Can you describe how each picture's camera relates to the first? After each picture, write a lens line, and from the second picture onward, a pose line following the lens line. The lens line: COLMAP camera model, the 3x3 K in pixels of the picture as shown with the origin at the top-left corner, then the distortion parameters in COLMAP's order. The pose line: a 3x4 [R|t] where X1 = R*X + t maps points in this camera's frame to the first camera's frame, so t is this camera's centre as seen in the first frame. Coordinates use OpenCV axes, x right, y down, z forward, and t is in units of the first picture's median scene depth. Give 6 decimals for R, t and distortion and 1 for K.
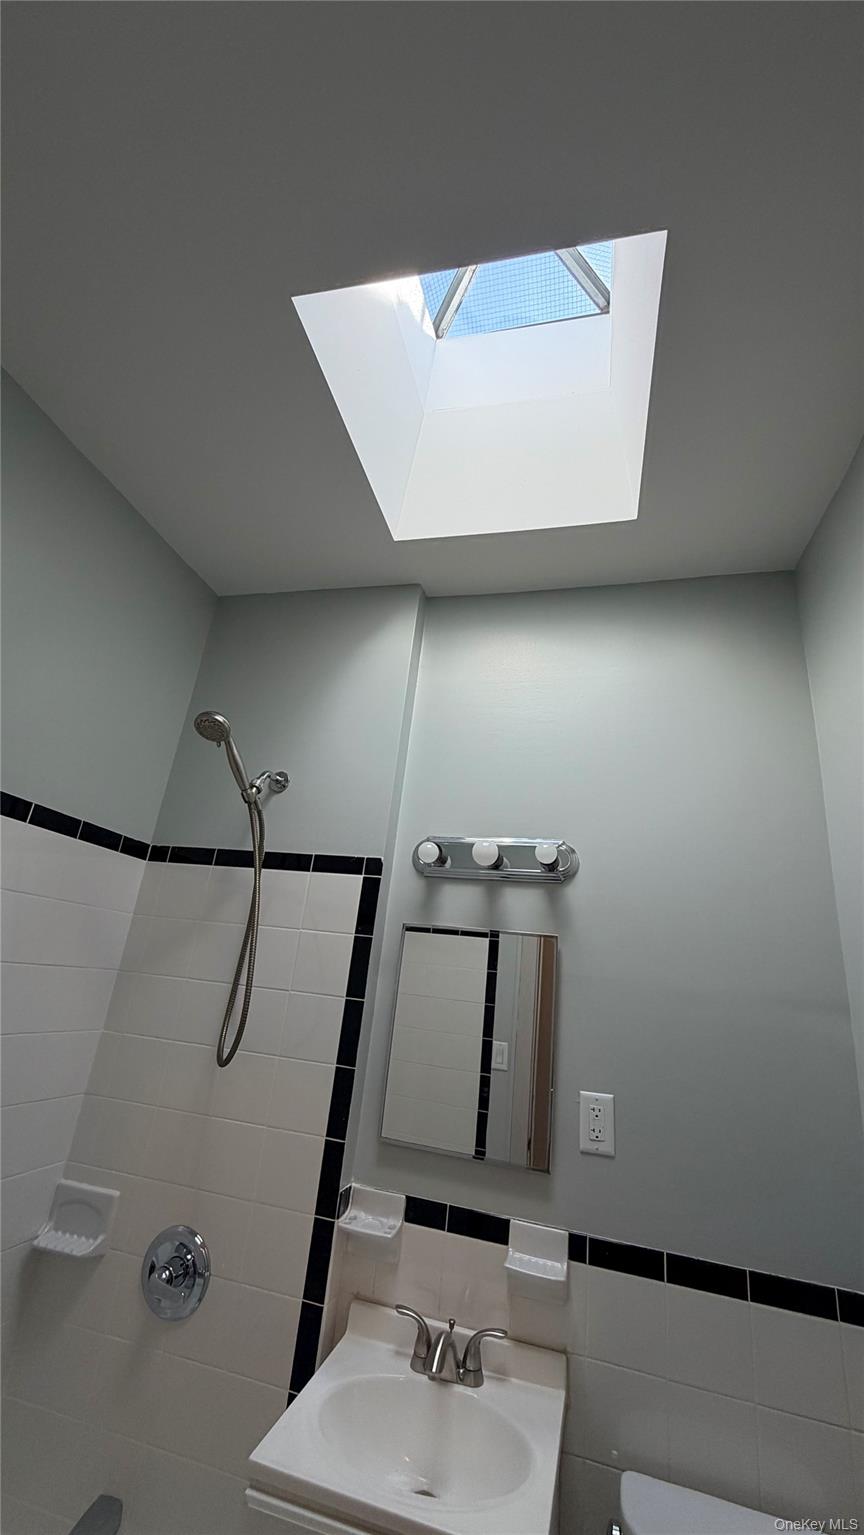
lens RADIAL K [[610.9, 0, 434.8], [0, 610.9, 765.9], [0, 0, 1]] dist [-0.001029, 0.000178]
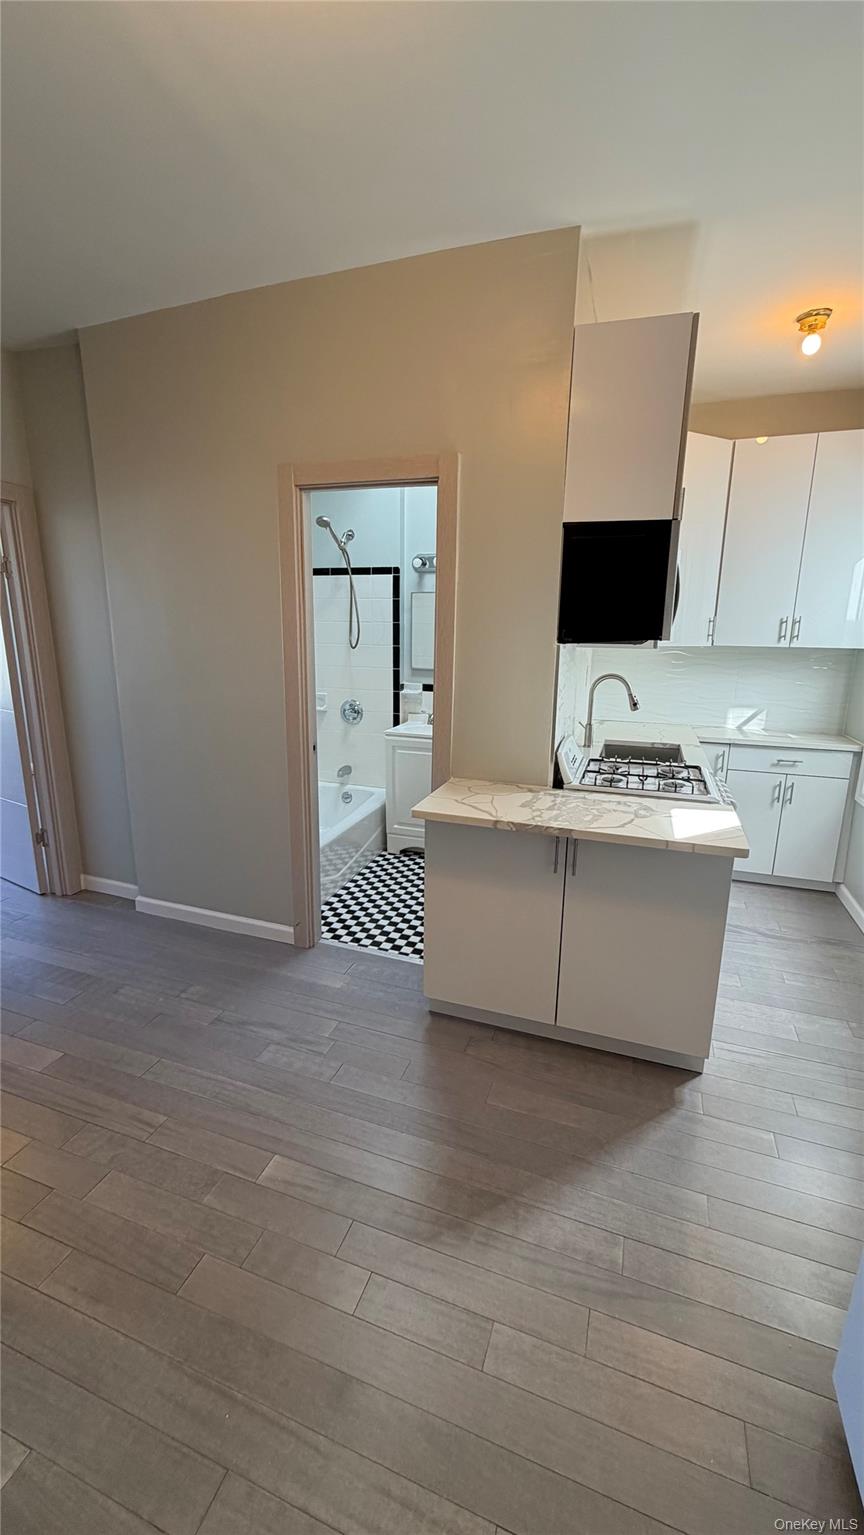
lens RADIAL K [[610.9, 0, 434.0], [0, 610.9, 762.9], [0, 0, 1]] dist [-0.001029, 0.000178]
pose [[0.991851, -0.069957, -0.106477, 0.286496], [0.115999, 0.841489, 0.527675, -0.514218], [0.052685, -0.535726, 0.842747, -1.640712]]
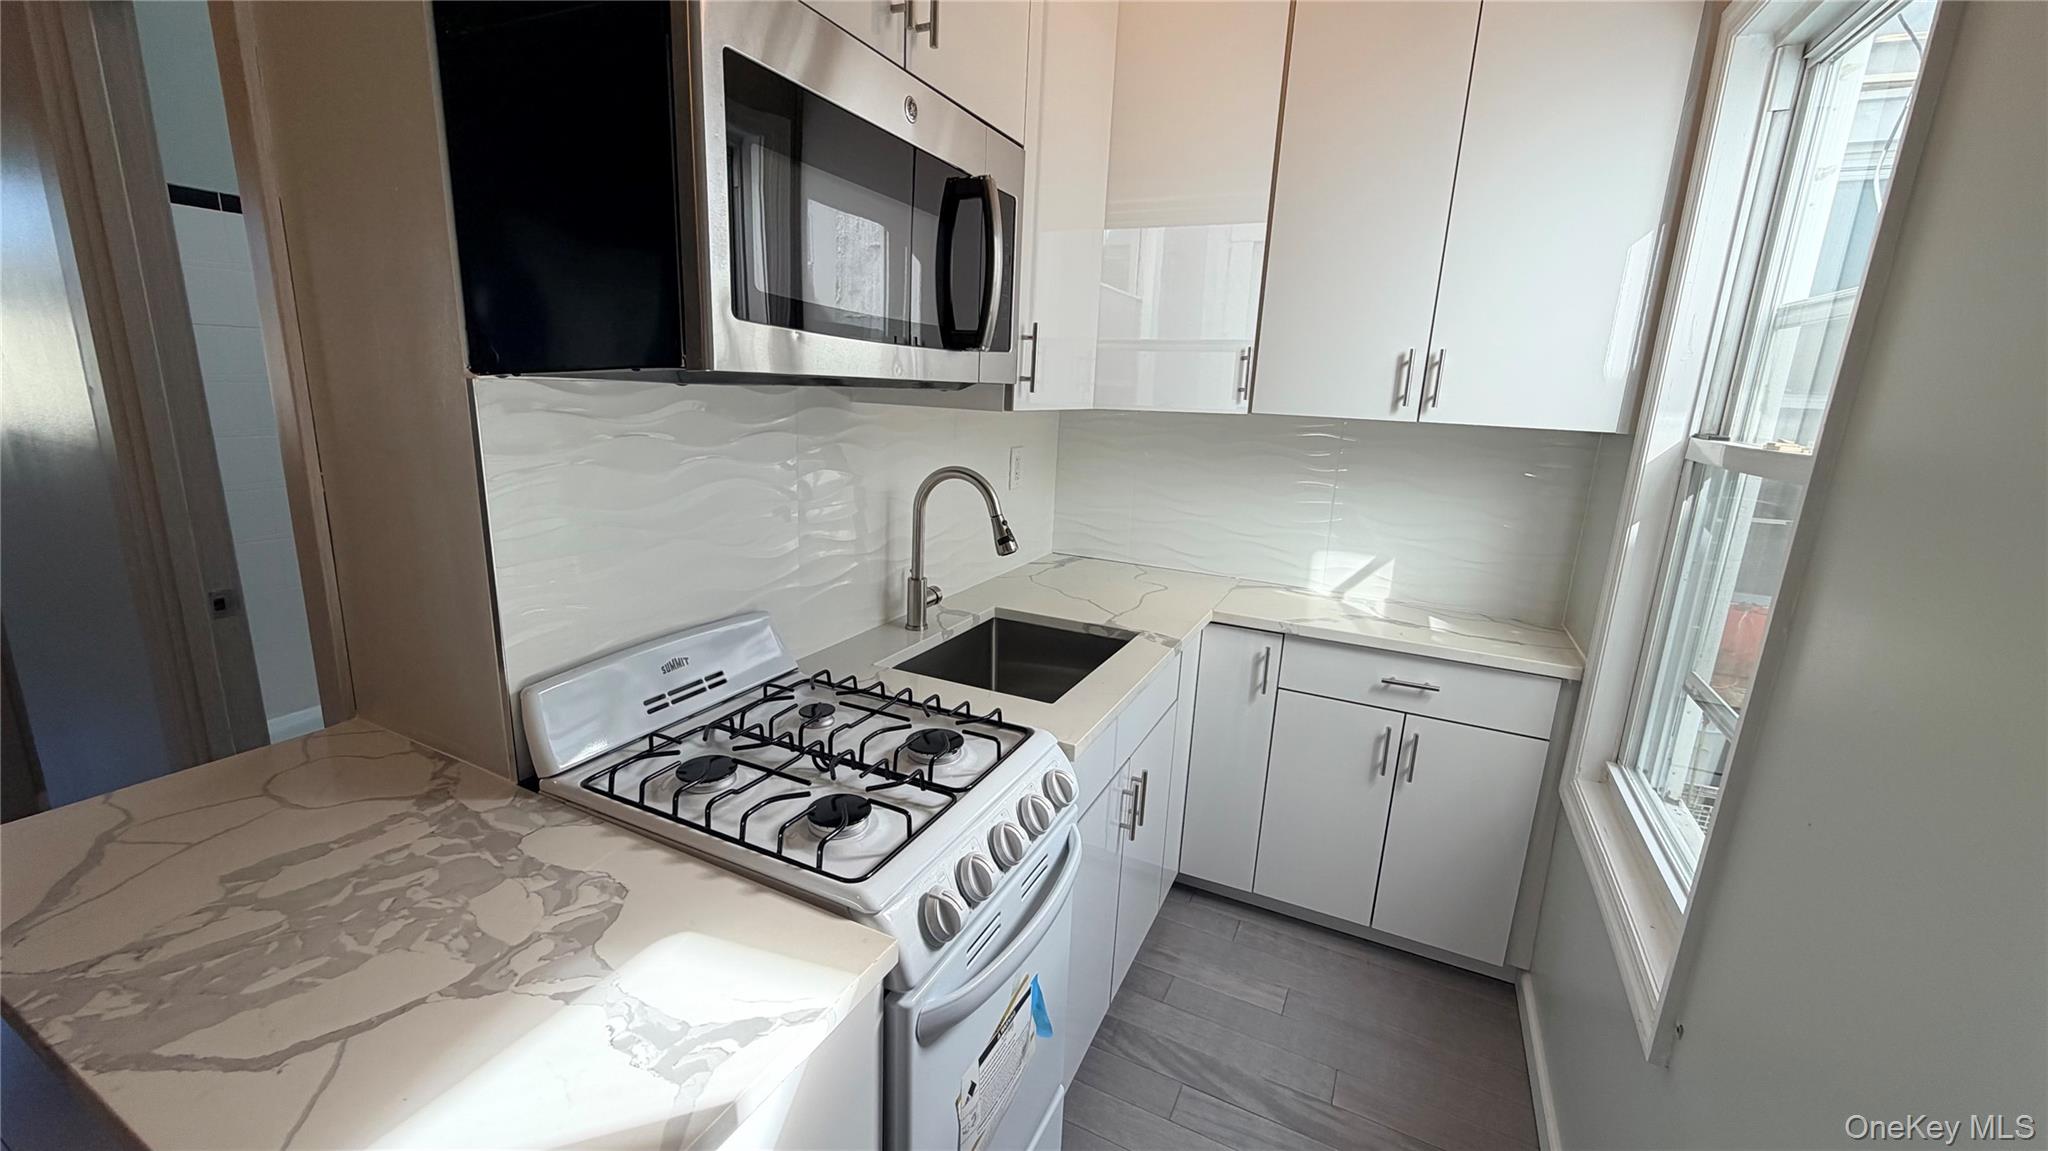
lens RADIAL K [[815.1, 0, 1034.9], [0, 815.1, 567.9], [0, 0, 1]] dist [-0.001029, 0.000178]
pose [[0.977472, -0.011431, -0.210754, 1.036960], [0.120771, 0.849201, 0.514075, -0.081694], [0.173096, -0.527947, 0.831451, -0.758991]]
